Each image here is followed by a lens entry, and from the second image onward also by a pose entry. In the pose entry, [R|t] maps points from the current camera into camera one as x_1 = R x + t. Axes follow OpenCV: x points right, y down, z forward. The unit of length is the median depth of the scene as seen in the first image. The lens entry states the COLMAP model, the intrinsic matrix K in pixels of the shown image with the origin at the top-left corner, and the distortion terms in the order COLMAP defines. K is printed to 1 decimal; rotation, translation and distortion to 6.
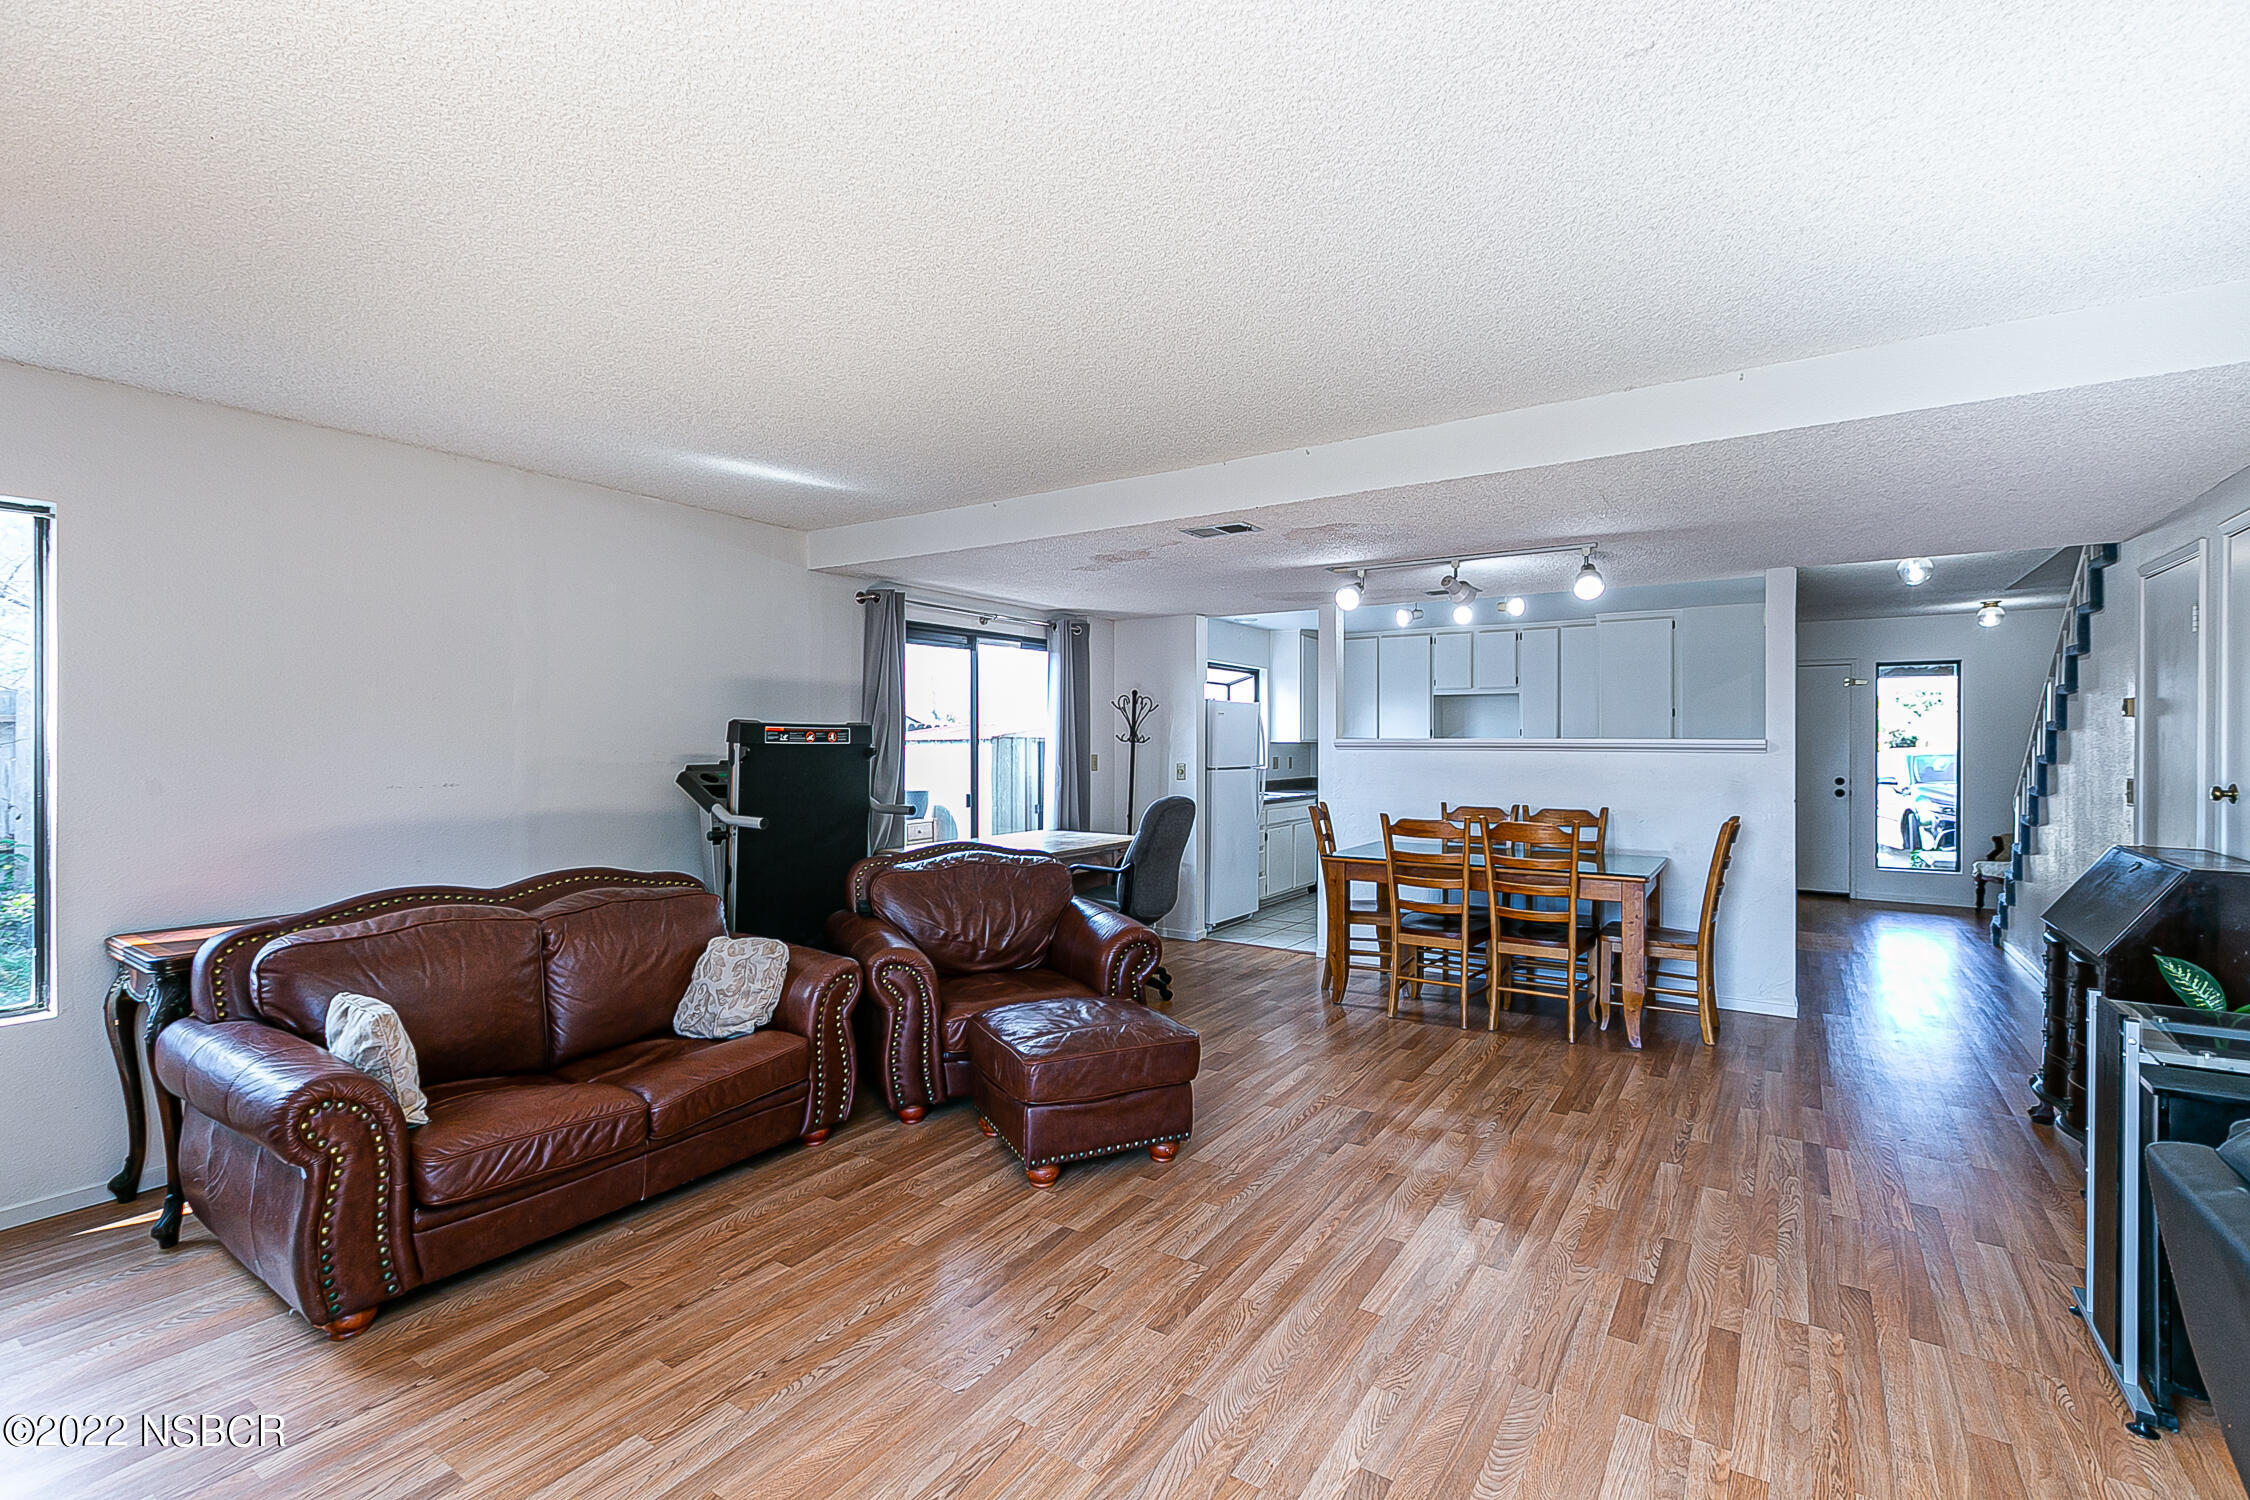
lens RADIAL K [[997.7, 0, 1124.6], [0, 997.7, 745.9], [0, 0, 1]] dist [0.002606, -0.000361]
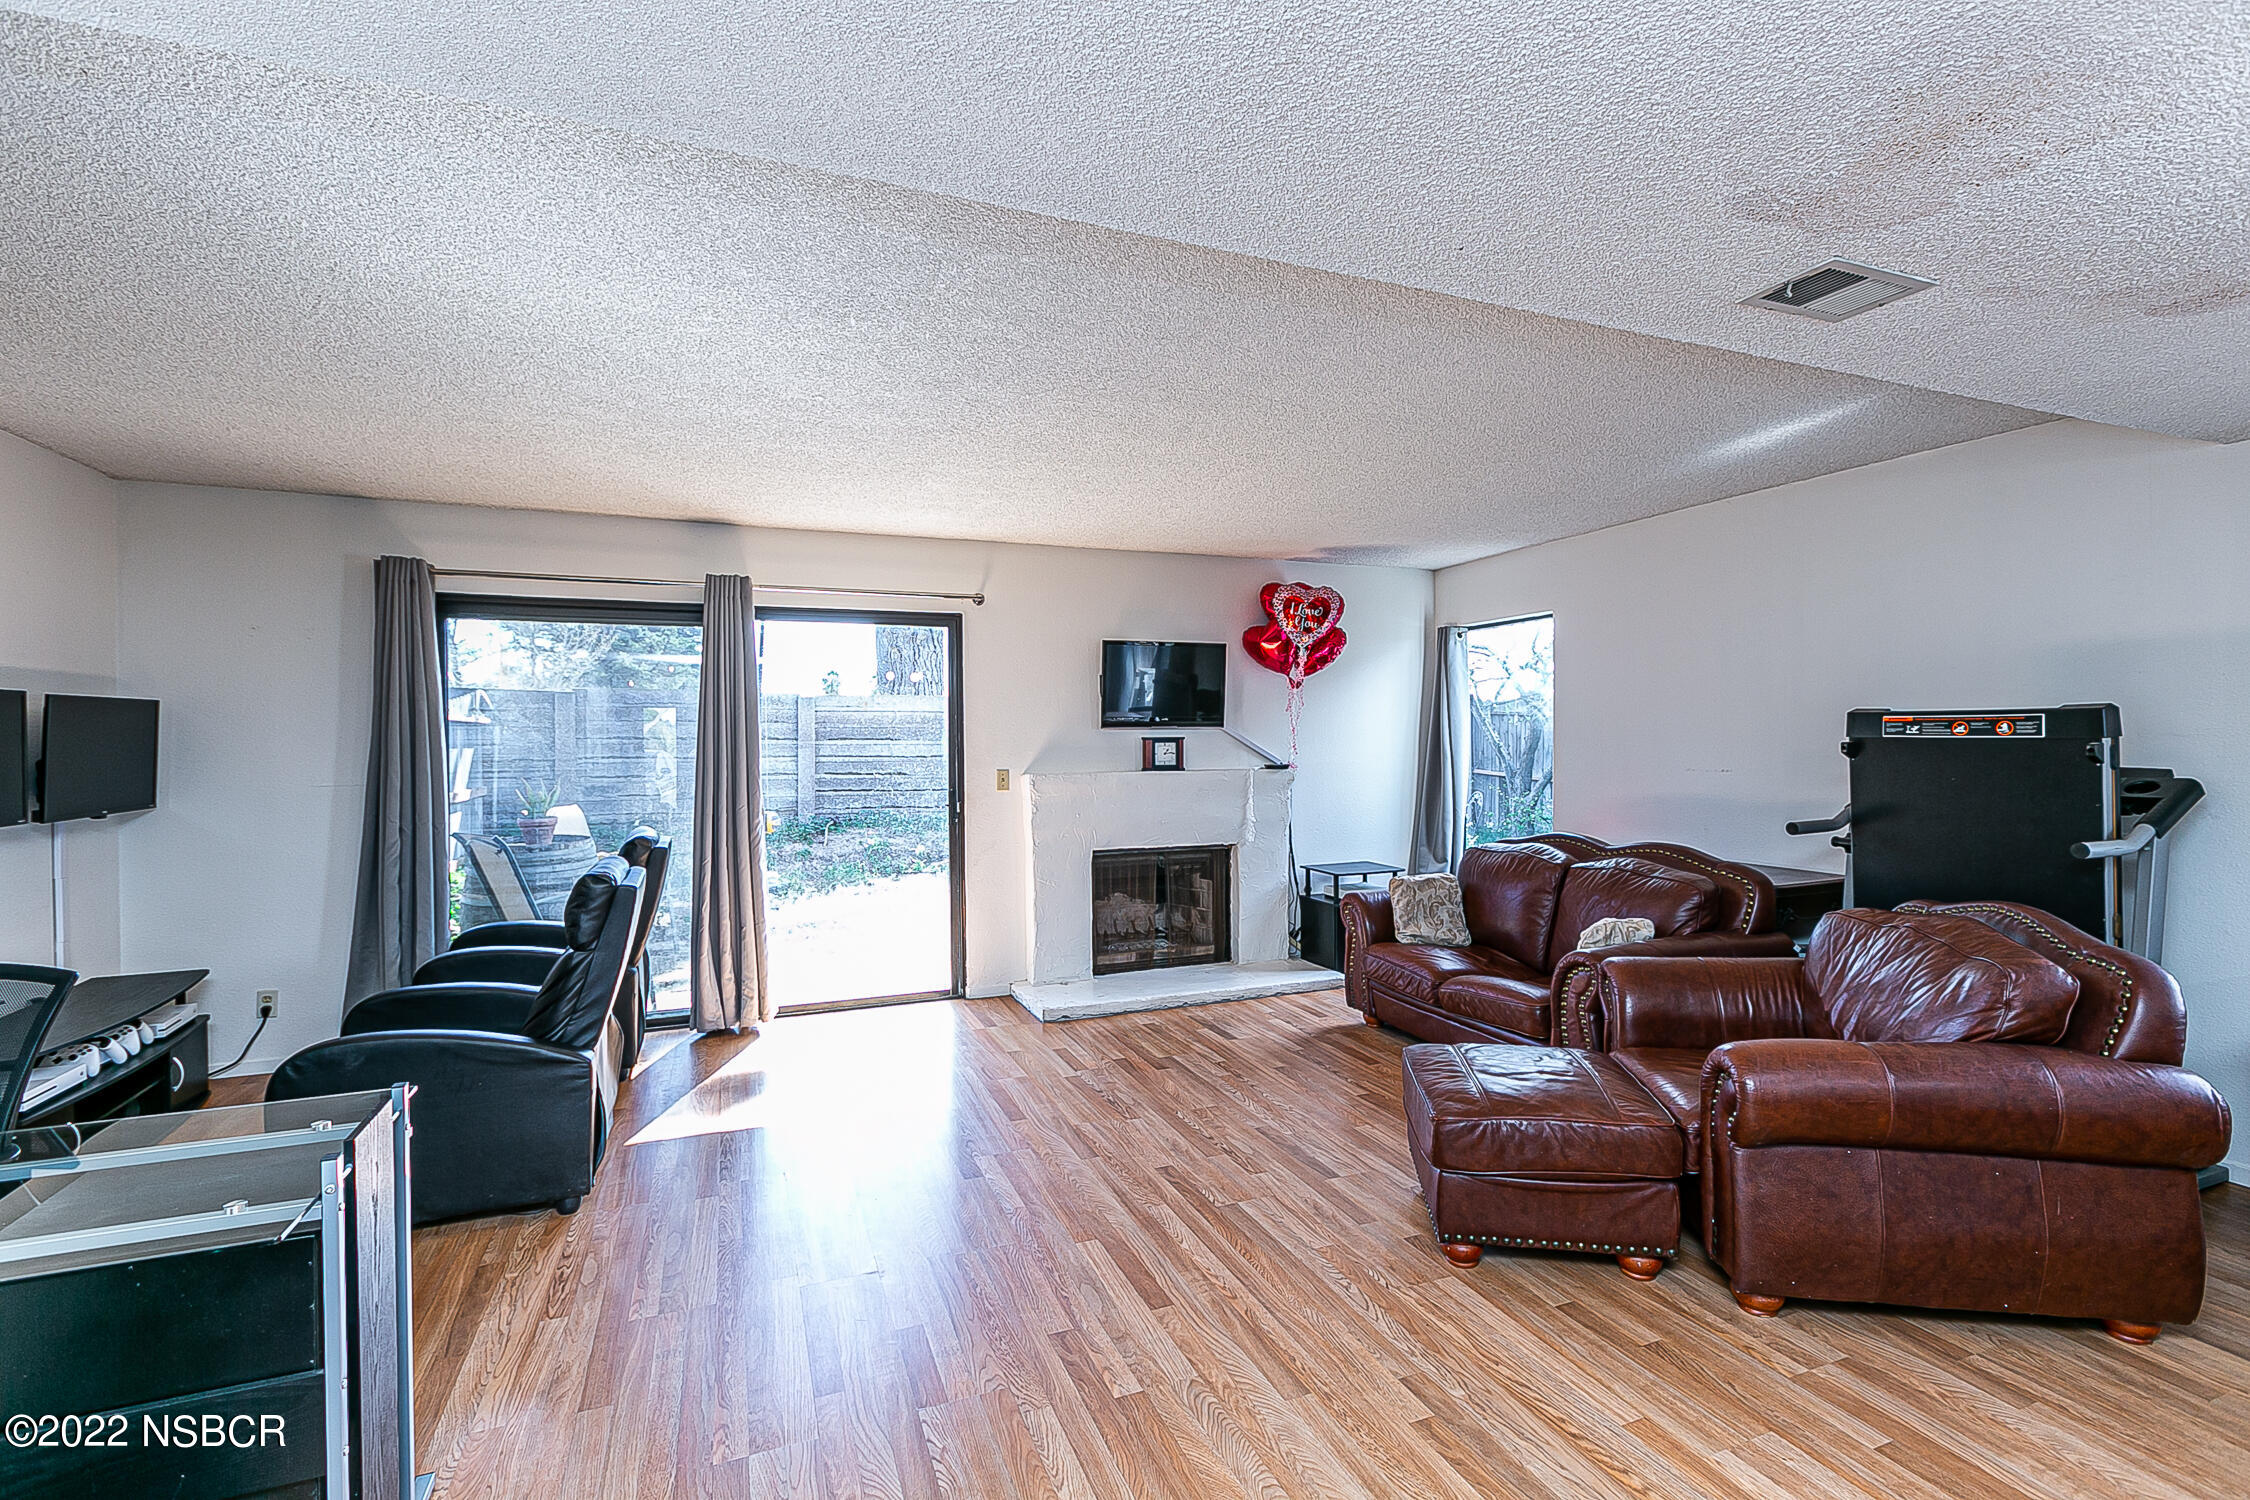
lens RADIAL K [[997.7, 0, 1119.5], [0, 997.7, 739.7], [0, 0, 1]] dist [0.002606, -0.000361]
pose [[-0.571176, 0.005381, -0.820810, 0.827476], [0.001611, 0.999984, 0.005435, -0.007166], [0.820826, 0.001782, -0.571175, 1.203460]]
